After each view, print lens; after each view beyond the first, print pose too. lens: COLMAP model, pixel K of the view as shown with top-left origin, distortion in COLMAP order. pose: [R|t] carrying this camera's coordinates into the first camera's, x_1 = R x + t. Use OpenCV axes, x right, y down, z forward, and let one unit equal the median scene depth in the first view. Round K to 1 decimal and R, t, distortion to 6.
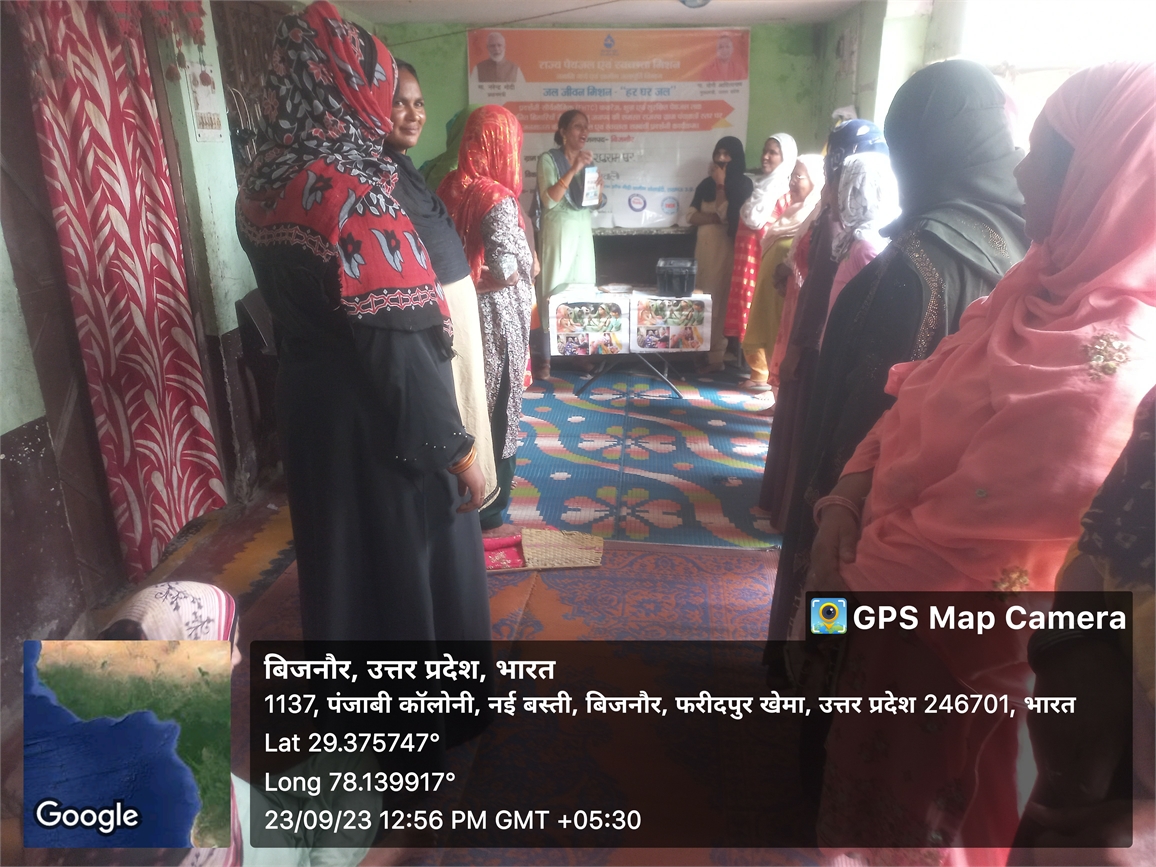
lens RADIAL K [[839.8, 0, 578.0], [0, 839.8, 433.5], [0, 0, 1]] dist [0.036447, 0.000745]
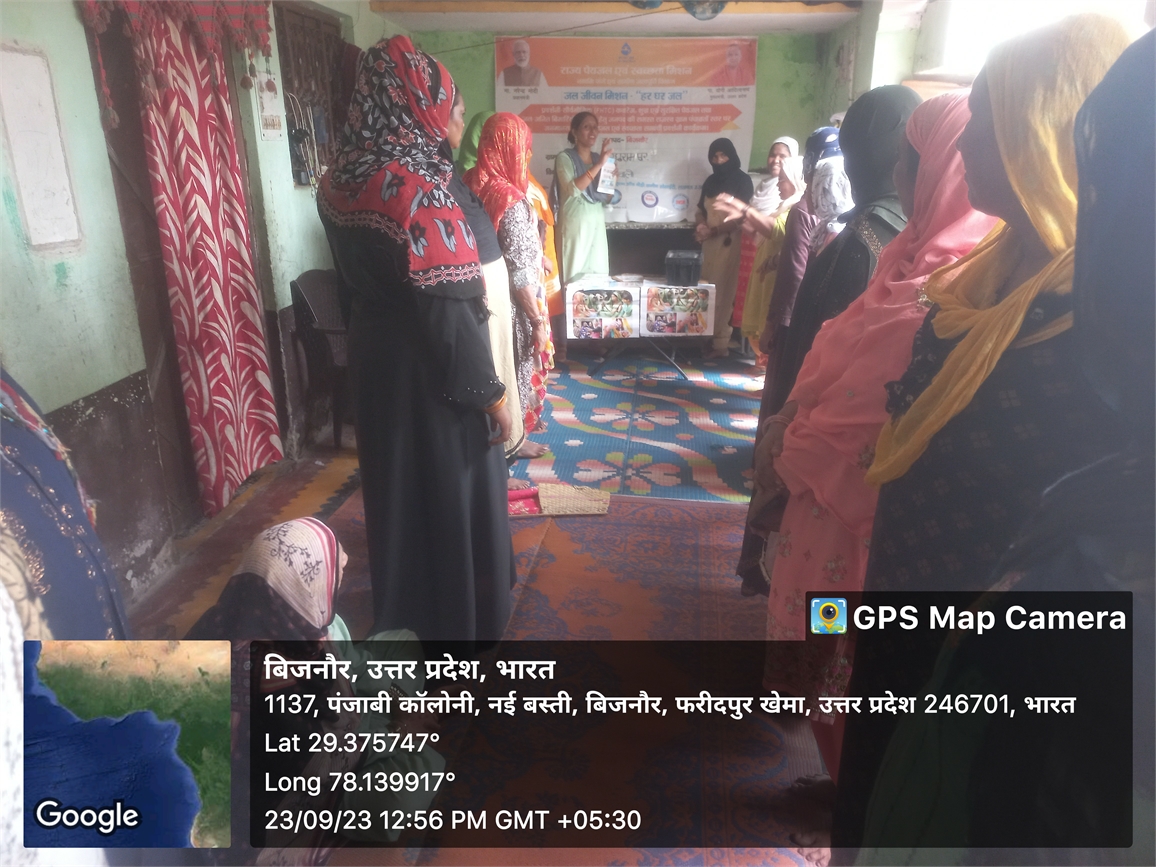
lens RADIAL K [[841.4, 0, 580.4], [0, 841.4, 427.1], [0, 0, 1]] dist [0.054348, -0.004657]
pose [[0.999733, 0.016209, -0.016478, 0.006640], [-0.016275, 0.999860, -0.003922, 0.037909], [0.016412, 0.004189, 0.999857, -0.131781]]
